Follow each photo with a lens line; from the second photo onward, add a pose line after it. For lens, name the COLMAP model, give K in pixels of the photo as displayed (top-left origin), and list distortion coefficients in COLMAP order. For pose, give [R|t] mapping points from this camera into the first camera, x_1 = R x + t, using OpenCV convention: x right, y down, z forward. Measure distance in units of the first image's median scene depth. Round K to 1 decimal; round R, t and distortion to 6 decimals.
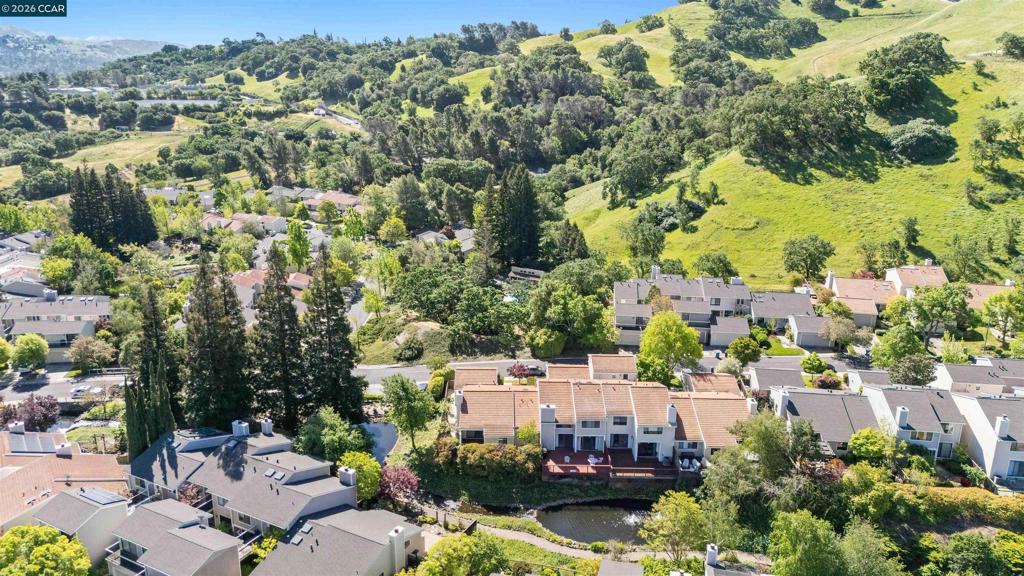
lens RADIAL K [[760.2, 0, 505.2], [0, 760.2, 290.1], [0, 0, 1]] dist [0.081576, -0.074672]
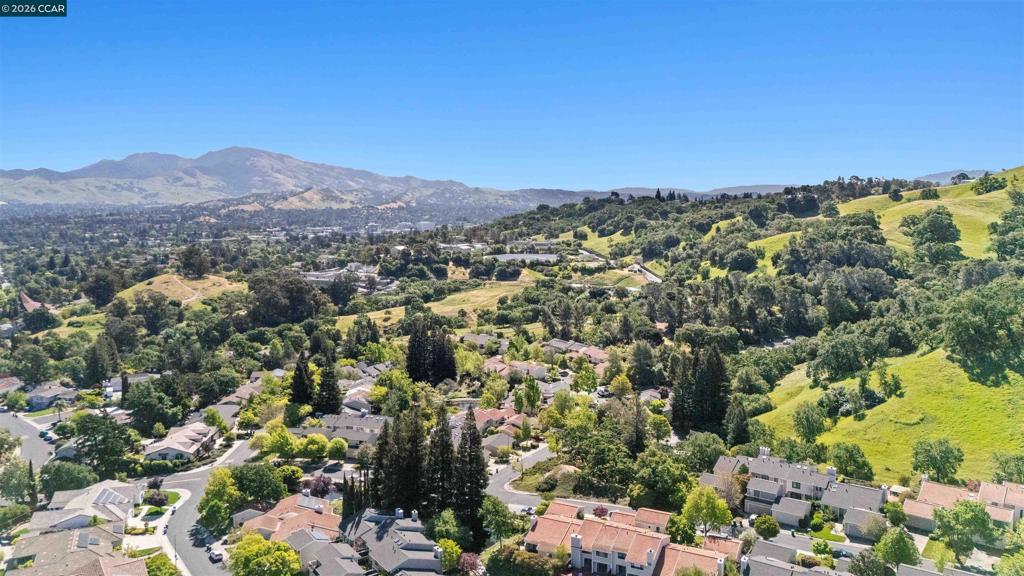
lens RADIAL K [[747.3, 0, 513.9], [0, 747.3, 285.9], [0, 0, 1]] dist [0.088283, -0.090939]
pose [[0.895105, 0.041259, -0.443942, 0.114777], [-0.118887, 0.981745, -0.148465, -0.018364], [0.429713, 0.185671, 0.883670, -0.087202]]
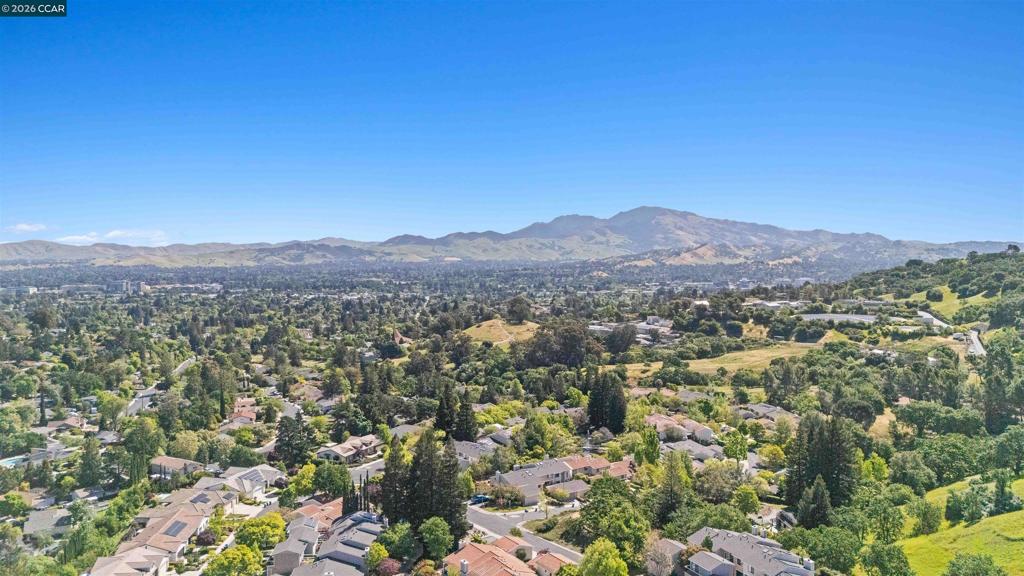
lens RADIAL K [[747.3, 0, 513.9], [0, 747.3, 285.9], [0, 0, 1]] dist [0.088283, -0.090939]
pose [[0.547981, 0.023505, -0.836160, 0.285845], [-0.232170, 0.964605, -0.125038, -0.046972], [0.803625, 0.262650, 0.534042, 0.013760]]
